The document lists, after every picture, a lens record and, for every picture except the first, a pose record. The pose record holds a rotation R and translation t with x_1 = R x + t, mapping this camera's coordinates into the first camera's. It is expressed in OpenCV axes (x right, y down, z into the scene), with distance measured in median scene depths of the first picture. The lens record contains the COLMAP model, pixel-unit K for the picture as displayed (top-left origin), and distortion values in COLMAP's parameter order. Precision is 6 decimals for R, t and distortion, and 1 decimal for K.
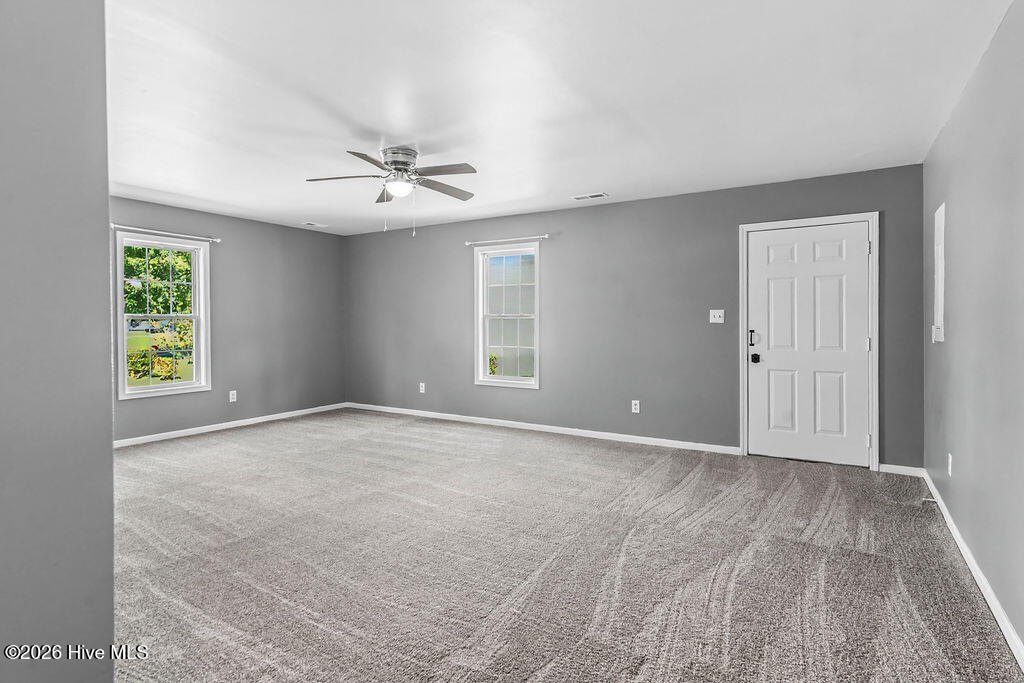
lens RADIAL K [[537.6, 0, 514.7], [0, 537.6, 329.6], [0, 0, 1]] dist [0.019371, -0.000589]
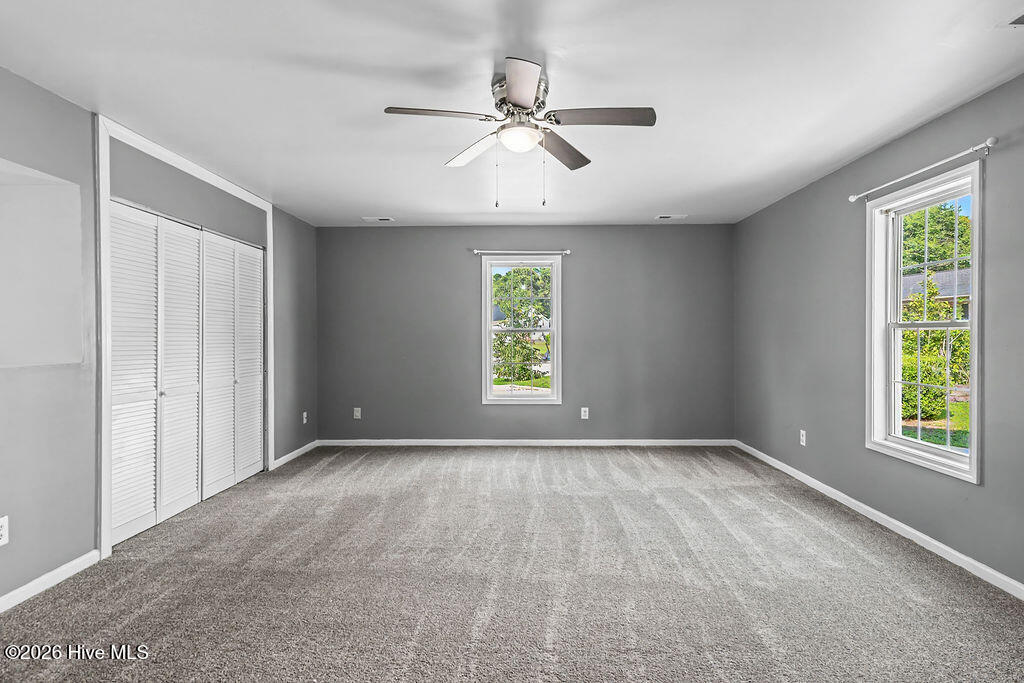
lens RADIAL K [[537.6, 0, 514.7], [0, 537.6, 329.6], [0, 0, 1]] dist [0.019371, -0.000589]
pose [[0.507710, -0.009176, -0.861479, 0.232682], [-0.012450, 0.999761, -0.017986, -0.005338], [0.861438, 0.019857, 0.507474, 0.412204]]
